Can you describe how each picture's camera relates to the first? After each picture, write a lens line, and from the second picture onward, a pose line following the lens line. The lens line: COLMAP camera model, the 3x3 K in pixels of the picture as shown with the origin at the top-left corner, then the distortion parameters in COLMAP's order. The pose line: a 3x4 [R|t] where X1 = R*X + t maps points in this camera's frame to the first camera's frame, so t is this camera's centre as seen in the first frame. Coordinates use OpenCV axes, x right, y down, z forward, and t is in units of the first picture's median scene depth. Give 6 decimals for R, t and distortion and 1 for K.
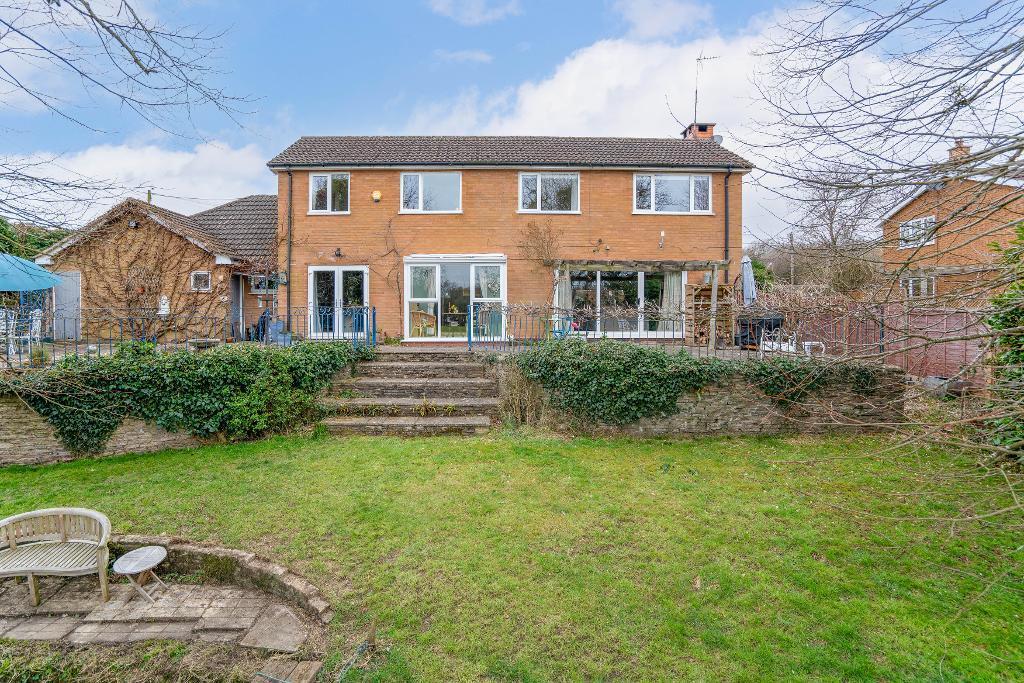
lens RADIAL K [[466.8, 0, 512.0], [0, 466.8, 341.5], [0, 0, 1]] dist [-0.000437, 0.000014]
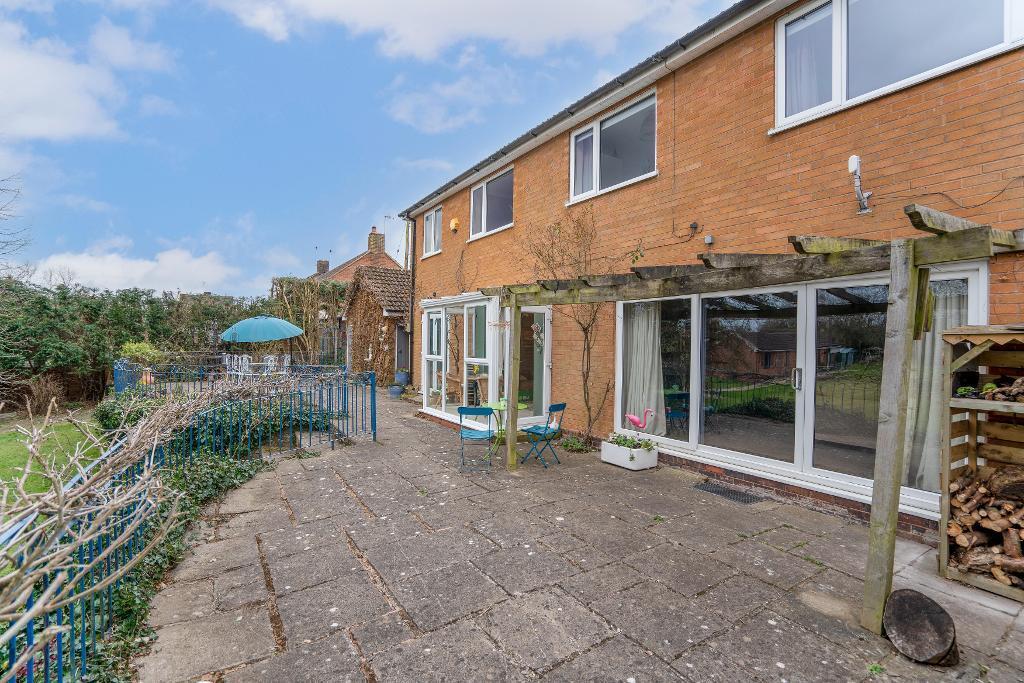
lens RADIAL K [[466.8, 0, 512.0], [0, 466.8, 341.5], [0, 0, 1]] dist [-0.000437, 0.000014]
pose [[0.539277, 0.014344, -0.842006, 0.454785], [-0.054673, 0.998342, -0.018009, -0.098058], [0.840352, 0.055747, 0.539167, 0.651541]]
